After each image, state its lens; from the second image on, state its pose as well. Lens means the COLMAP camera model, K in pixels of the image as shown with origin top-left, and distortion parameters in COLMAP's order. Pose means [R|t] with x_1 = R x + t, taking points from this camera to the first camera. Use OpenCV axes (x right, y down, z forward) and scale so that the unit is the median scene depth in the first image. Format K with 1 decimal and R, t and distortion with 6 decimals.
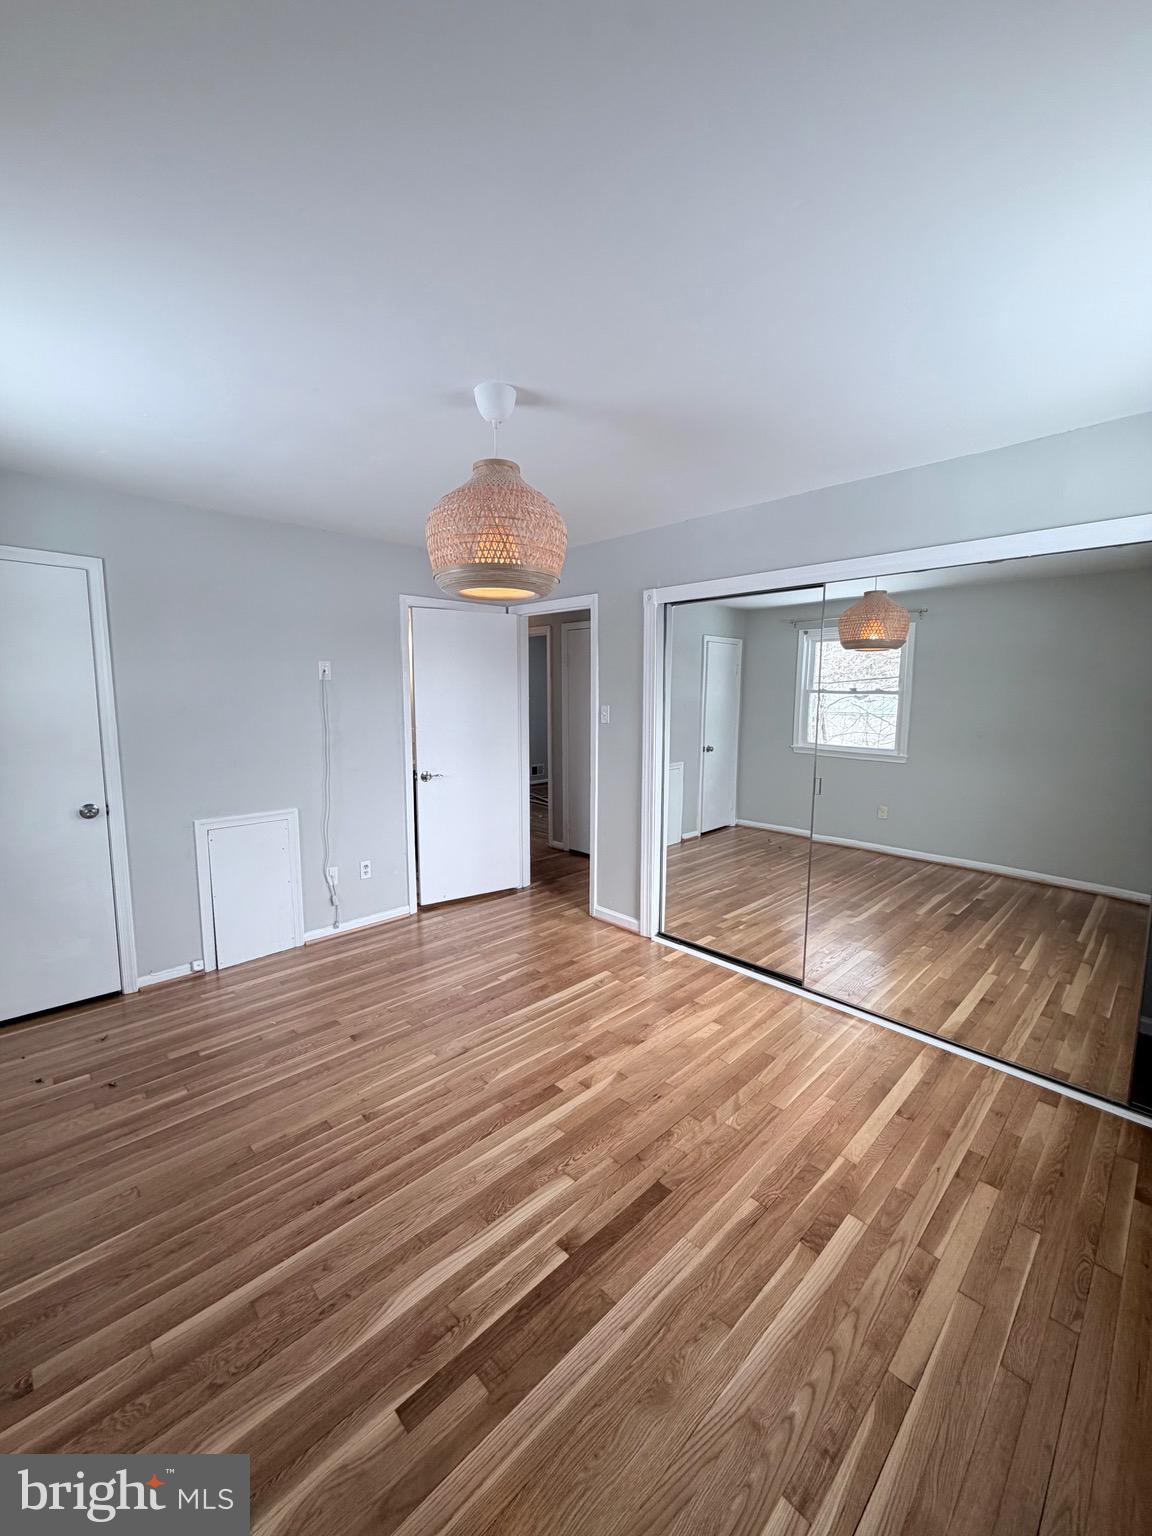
lens RADIAL K [[610.0, 0, 575.7], [0, 610.0, 761.7], [0, 0, 1]] dist [-0.001542, 0.000146]
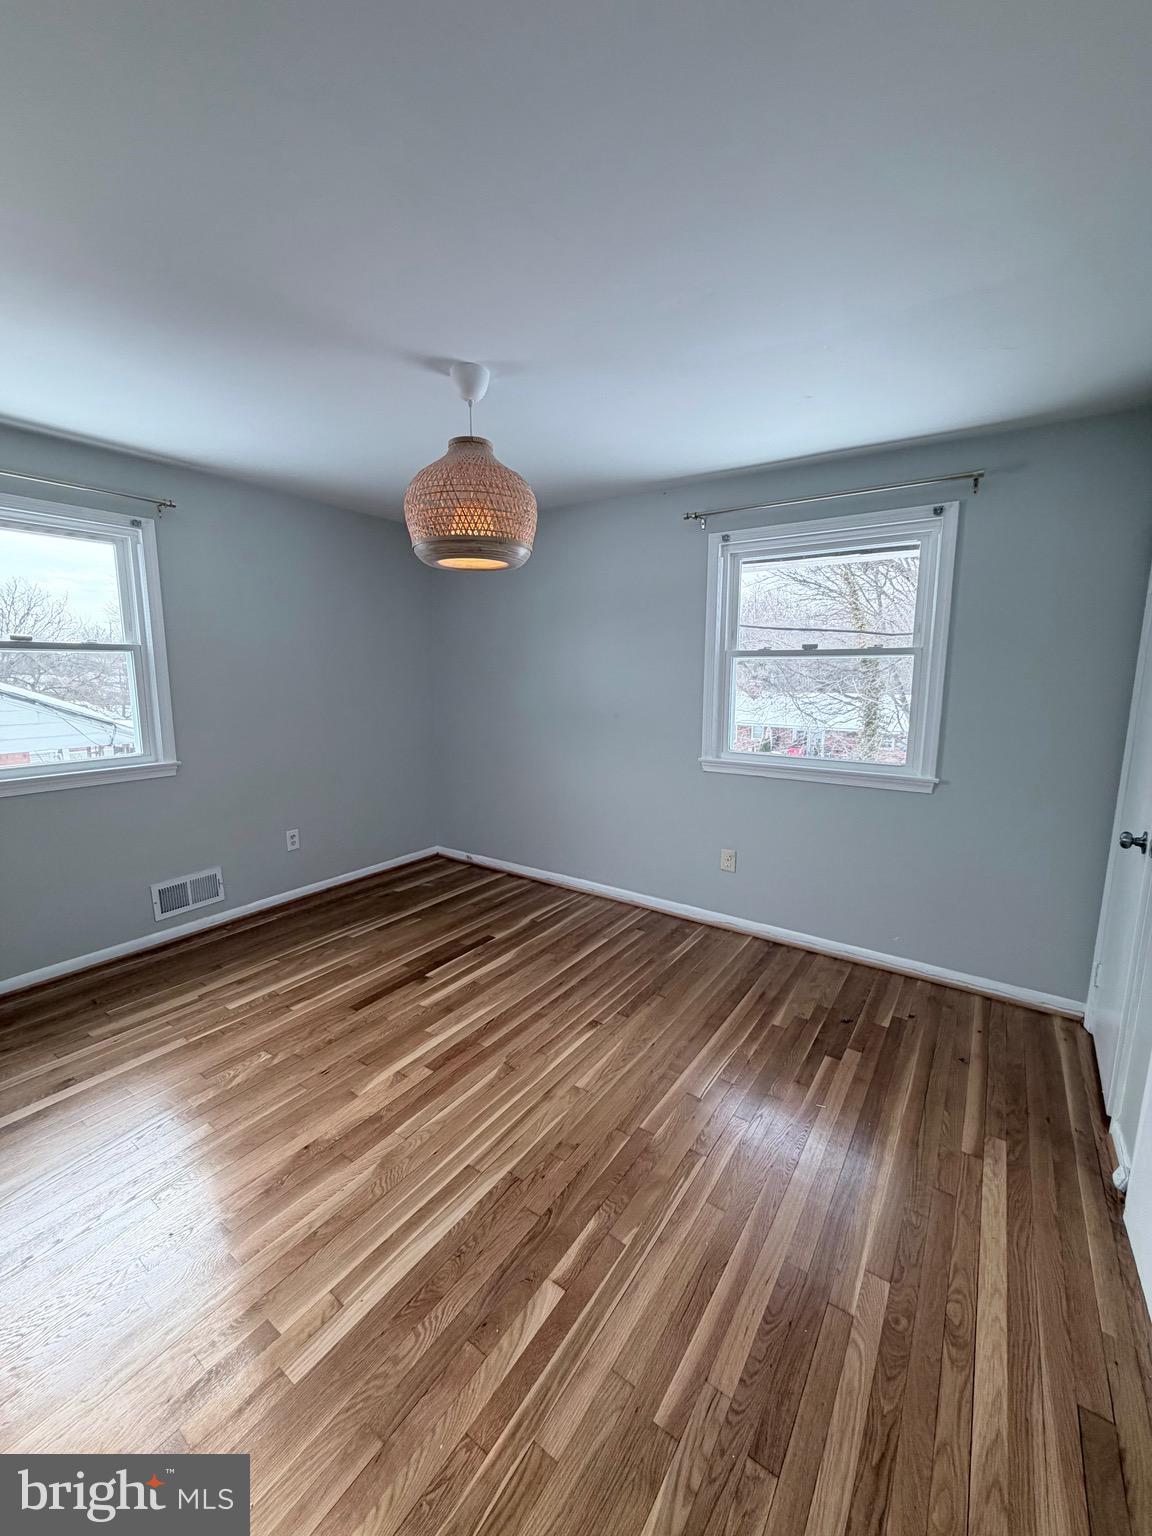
lens RADIAL K [[610.0, 0, 575.7], [0, 610.0, 761.7], [0, 0, 1]] dist [-0.001542, 0.000146]
pose [[-0.981251, 0.017683, -0.191921, -0.087934], [-0.032958, 0.965720, 0.257485, -0.210750], [0.189895, 0.258983, -0.947031, 2.033624]]
